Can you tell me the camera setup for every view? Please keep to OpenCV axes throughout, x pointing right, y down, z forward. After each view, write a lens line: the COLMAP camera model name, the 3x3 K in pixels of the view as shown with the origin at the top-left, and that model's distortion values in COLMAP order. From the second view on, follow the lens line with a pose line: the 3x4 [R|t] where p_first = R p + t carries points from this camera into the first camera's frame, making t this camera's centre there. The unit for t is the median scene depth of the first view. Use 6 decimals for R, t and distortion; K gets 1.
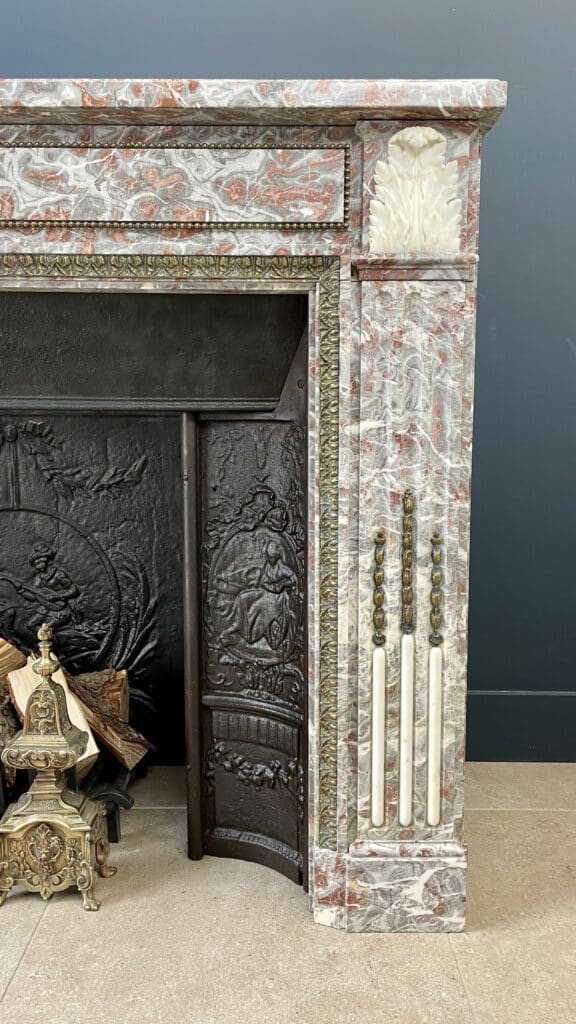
lens RADIAL K [[771.0, 0, 290.6], [0, 771.0, 501.0], [0, 0, 1]] dist [0.107649, -0.167784]
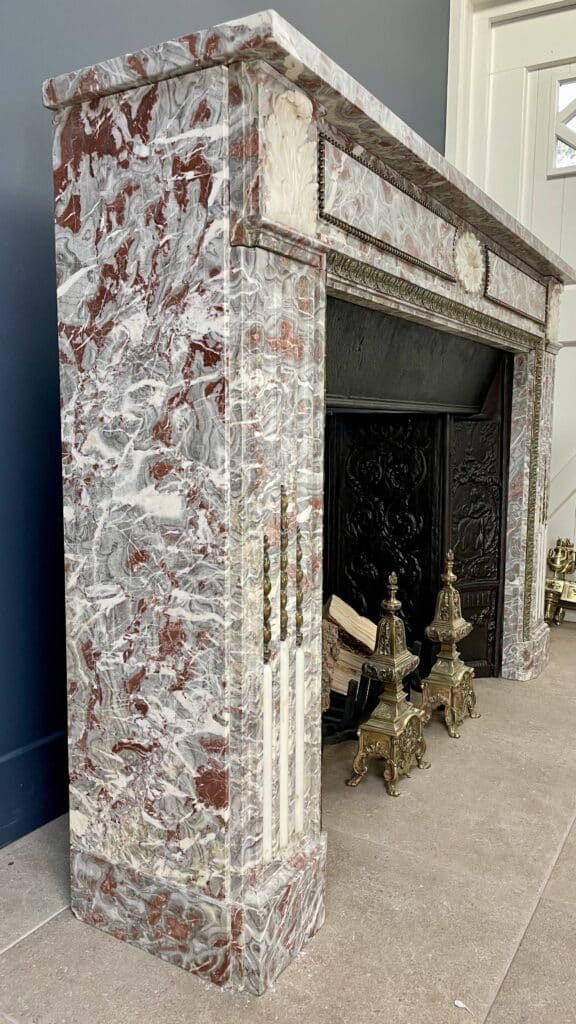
lens RADIAL K [[770.5, 0, 287.2], [0, 770.5, 505.5], [0, 0, 1]] dist [0.087854, -0.122265]
pose [[0.510786, -0.088397, 0.855151, -1.956967], [0.084126, 0.995065, 0.052612, -0.042499], [-0.855582, 0.045067, 0.515702, 0.519496]]
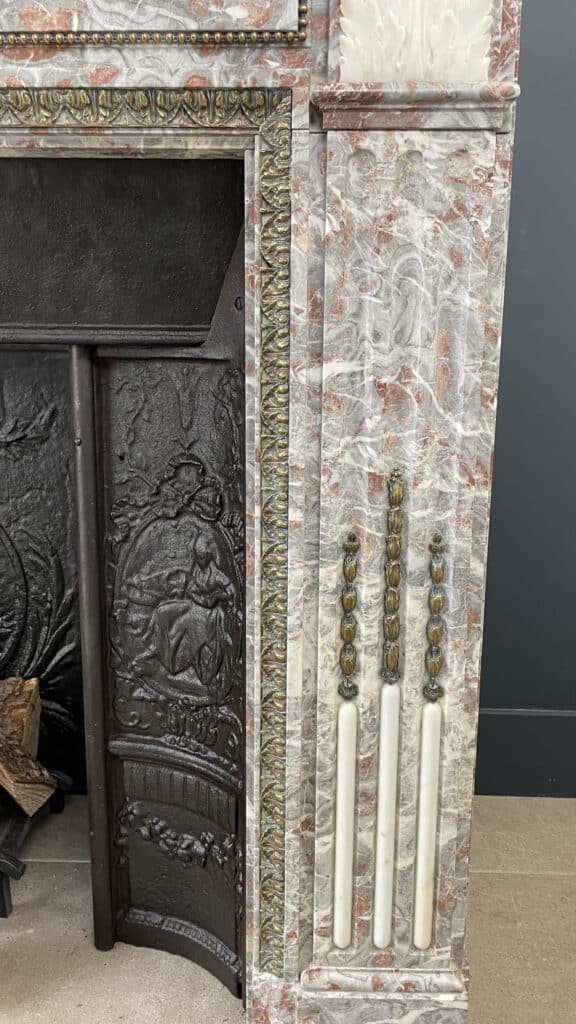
lens RADIAL K [[783.9, 0, 271.1], [0, 783.9, 505.9], [0, 0, 1]] dist [0.089355, -0.129036]
pose [[0.999648, 0.010857, -0.024199, 0.062837], [-0.008781, 0.996402, 0.084300, -0.038381], [0.025028, -0.084058, 0.996147, 0.333242]]
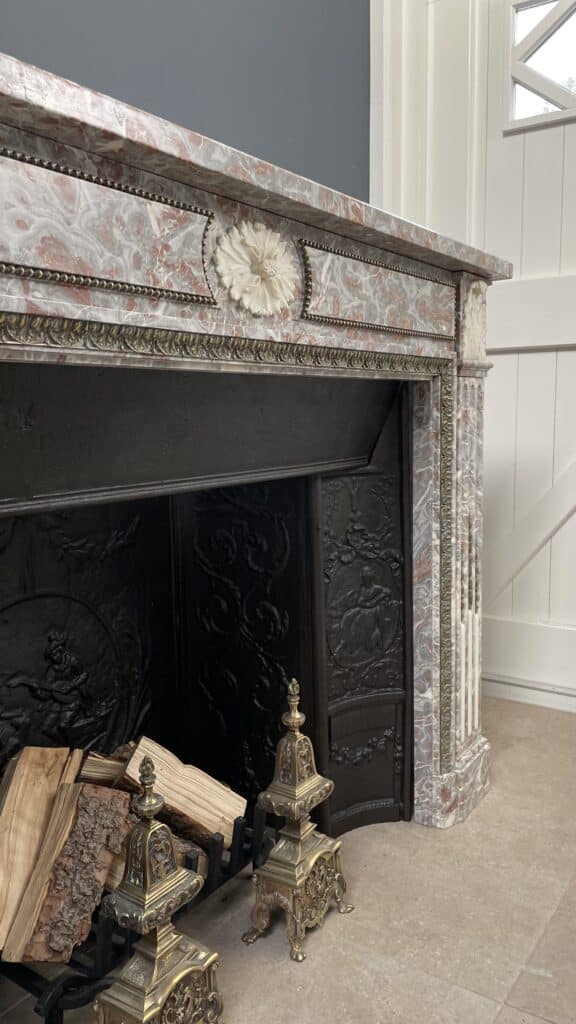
lens RADIAL K [[795.4, 0, 286.1], [0, 795.4, 506.7], [0, 0, 1]] dist [0.101101, -0.144148]
pose [[0.561491, -0.113410, 0.819674, -1.305949], [0.108068, 0.992130, 0.063242, -0.162759], [-0.820395, 0.053071, 0.569328, 0.400303]]
